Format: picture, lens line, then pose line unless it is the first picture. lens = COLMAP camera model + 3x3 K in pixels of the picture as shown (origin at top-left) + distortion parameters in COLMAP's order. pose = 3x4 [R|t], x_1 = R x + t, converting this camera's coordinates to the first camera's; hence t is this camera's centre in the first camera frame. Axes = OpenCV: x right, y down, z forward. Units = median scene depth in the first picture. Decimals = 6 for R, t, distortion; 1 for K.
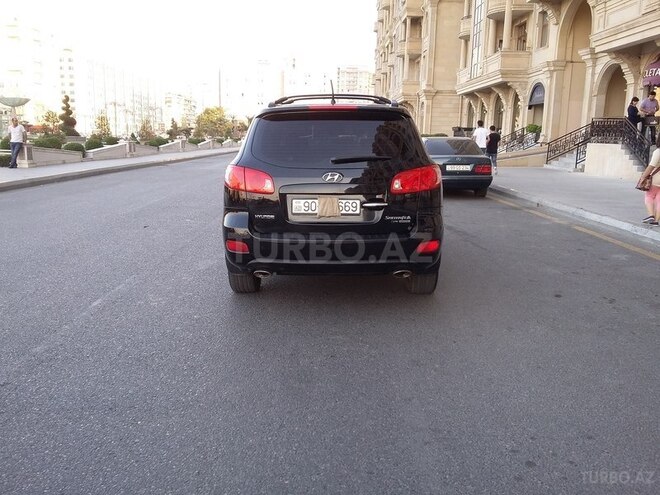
lens RADIAL K [[613.2, 0, 330.0], [0, 613.2, 247.5], [0, 0, 1]] dist [0.086297, -0.182297]
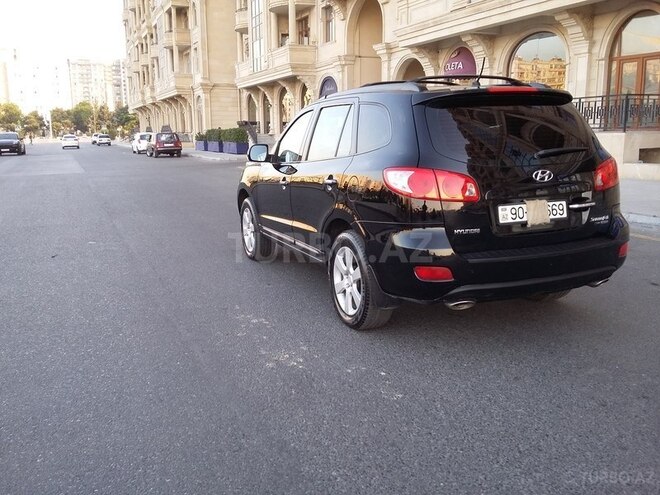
lens RADIAL K [[613.2, 0, 330.0], [0, 613.2, 247.5], [0, 0, 1]] dist [0.086297, -0.182297]
pose [[0.918367, -0.099962, 0.382897, -0.074511], [0.096944, 0.994917, 0.027225, -0.008923], [-0.383673, 0.012117, 0.923390, 0.046012]]
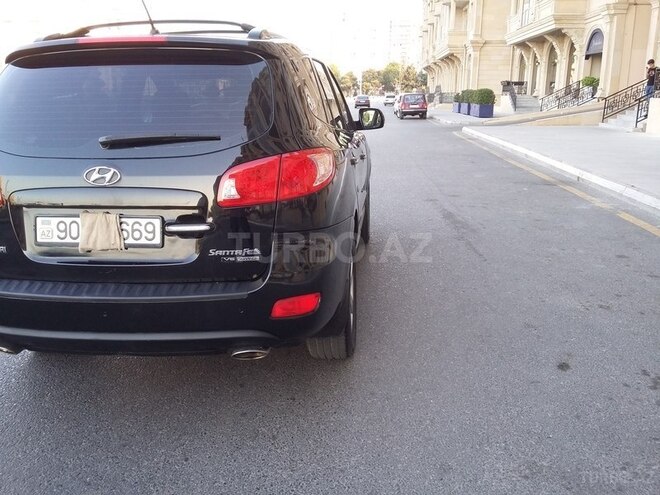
lens RADIAL K [[613.2, 0, 330.0], [0, 613.2, 247.5], [0, 0, 1]] dist [0.086297, -0.182297]
pose [[0.996378, 0.006461, -0.084795, 0.031084], [-0.000915, 0.997867, 0.065280, -0.011404], [0.085035, -0.064966, 0.994258, 0.063884]]
